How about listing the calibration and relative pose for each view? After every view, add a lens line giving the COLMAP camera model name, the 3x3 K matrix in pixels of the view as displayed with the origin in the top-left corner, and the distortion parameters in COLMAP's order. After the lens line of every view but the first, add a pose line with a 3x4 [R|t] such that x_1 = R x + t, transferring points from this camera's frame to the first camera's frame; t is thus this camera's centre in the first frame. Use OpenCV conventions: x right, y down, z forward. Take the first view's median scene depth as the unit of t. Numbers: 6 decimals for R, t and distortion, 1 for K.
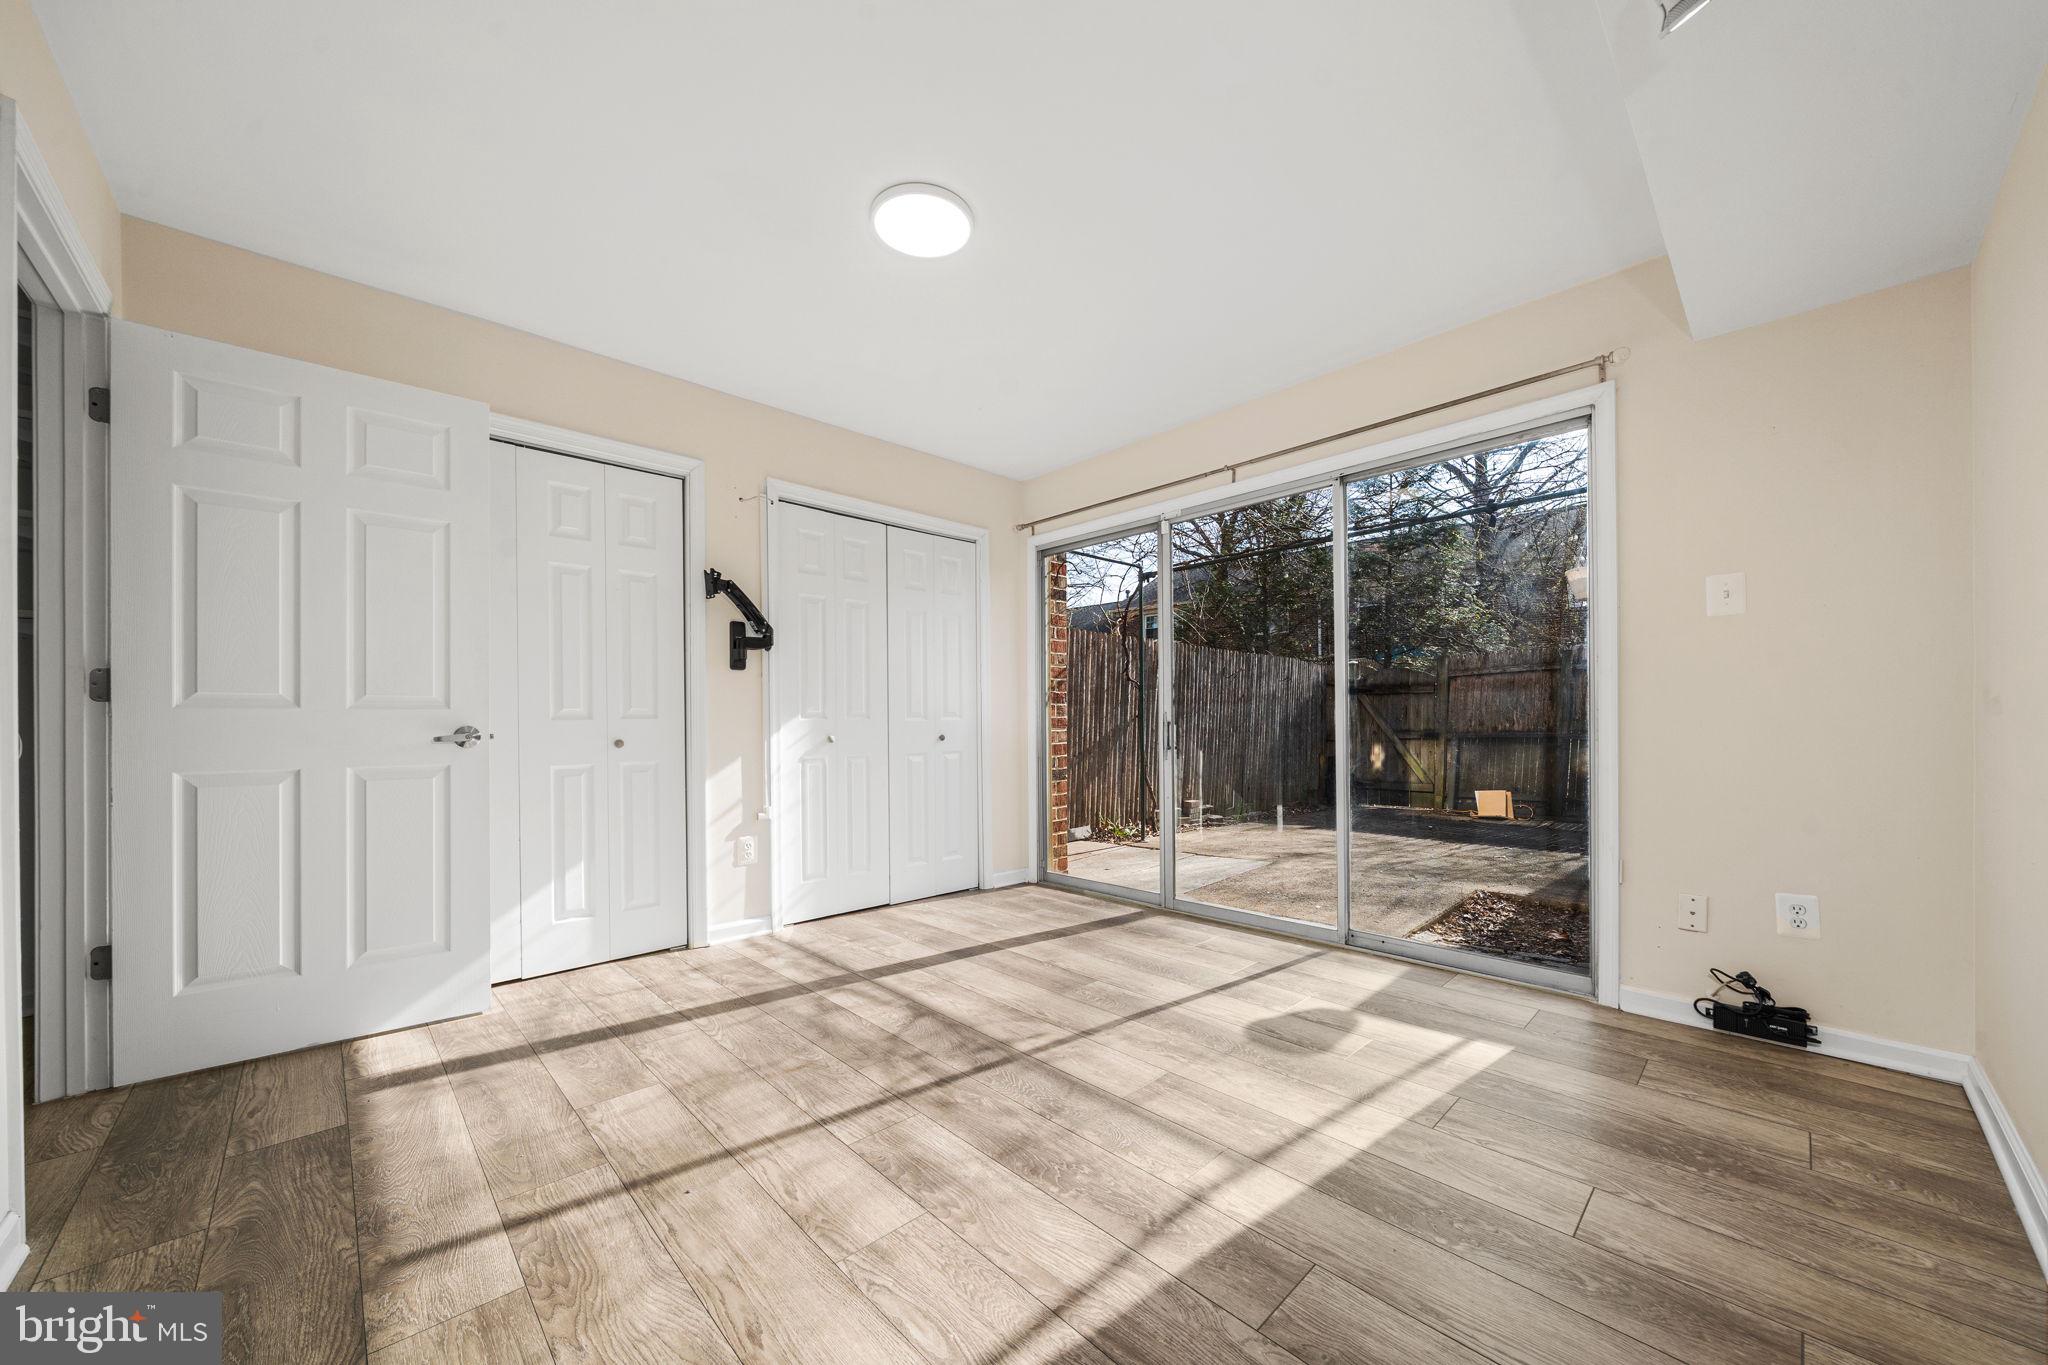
lens RADIAL K [[749.5, 0, 1041.1], [0, 749.5, 729.7], [0, 0, 1]] dist [-0.000697, -0.000189]
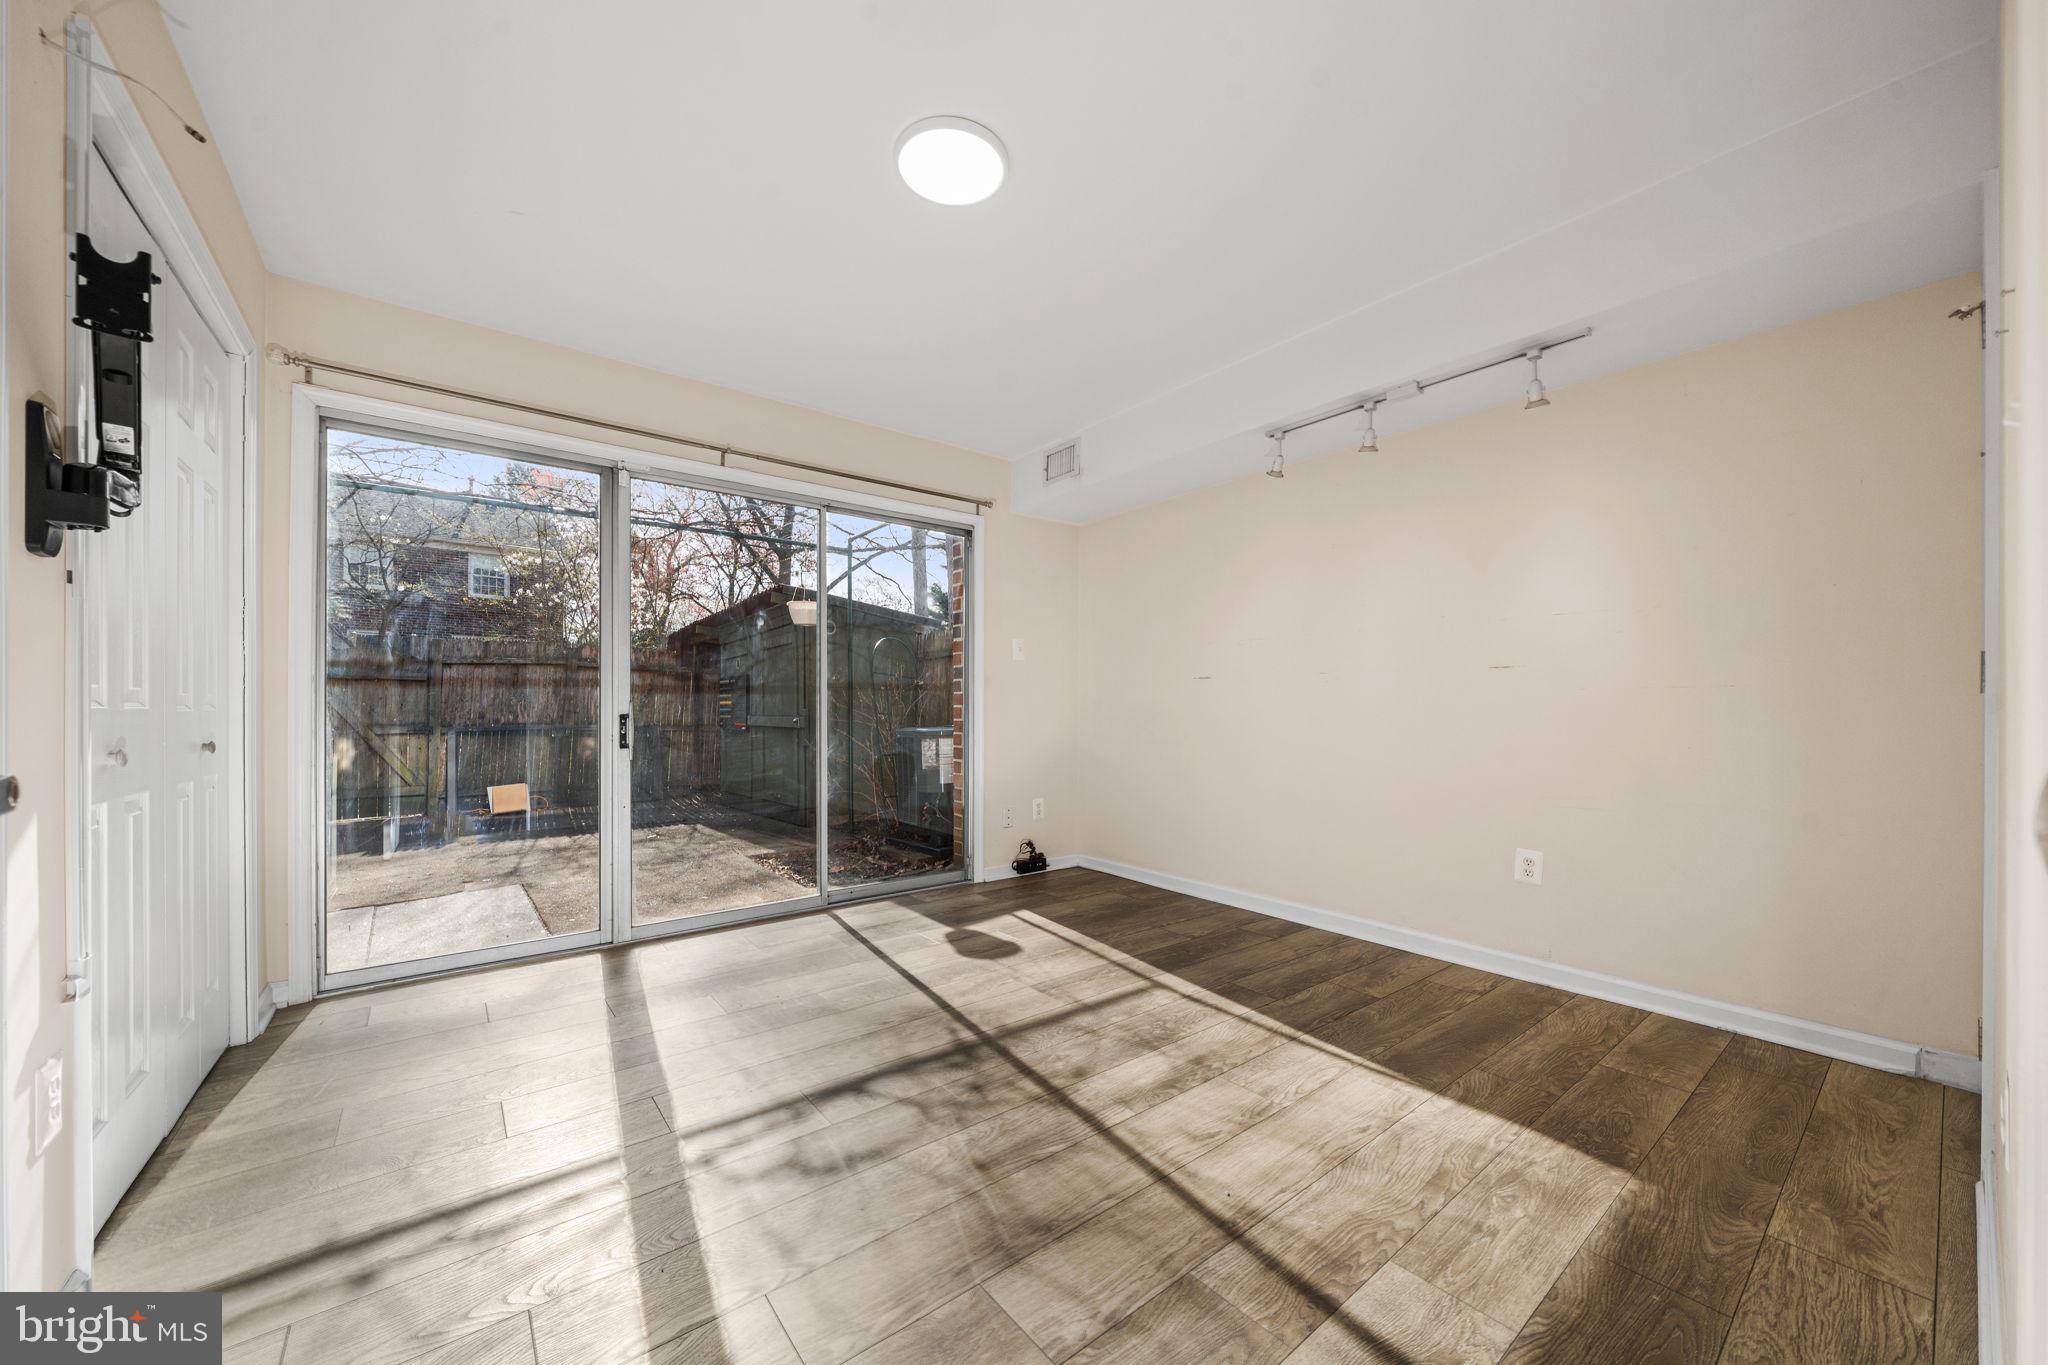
lens RADIAL K [[749.5, 0, 1043.2], [0, 749.5, 701.6], [0, 0, 1]] dist [-0.000697, -0.000189]
pose [[0.077757, 0.013676, 0.996879, -0.923150], [0.010788, 0.999836, -0.014558, -0.011790], [-0.996914, 0.011886, 0.077596, 0.723458]]
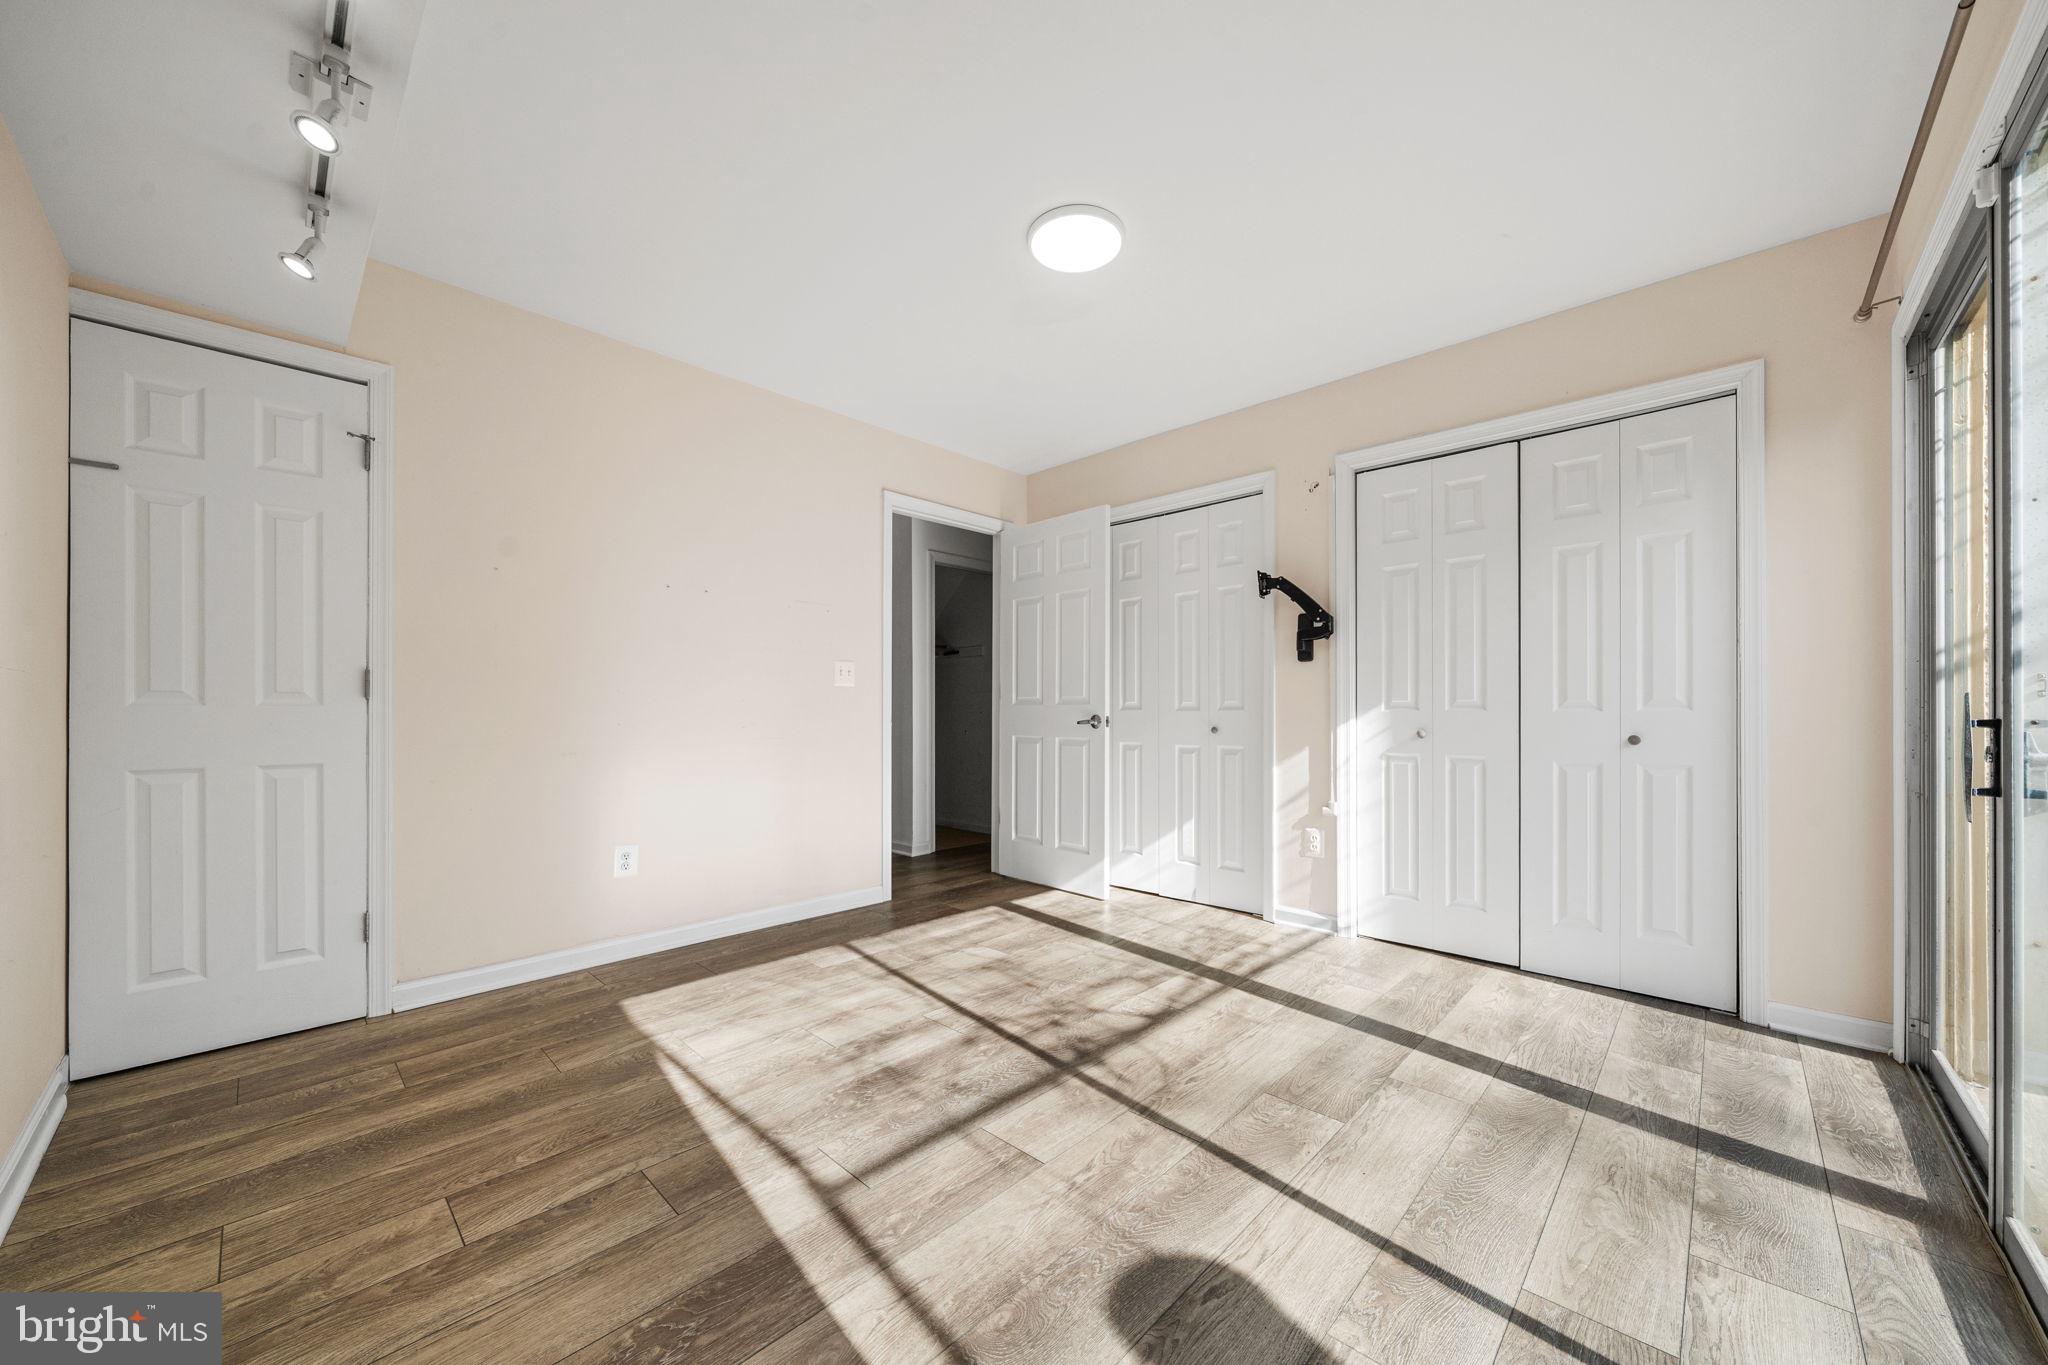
lens RADIAL K [[749.5, 0, 1023.0], [0, 749.5, 702.0], [0, 0, 1]] dist [-0.000697, -0.000189]
pose [[0.025887, -0.009021, -0.999624, 0.788820], [-0.014376, 0.999853, -0.009395, -0.013017], [0.999562, 0.014613, 0.025753, 0.789283]]
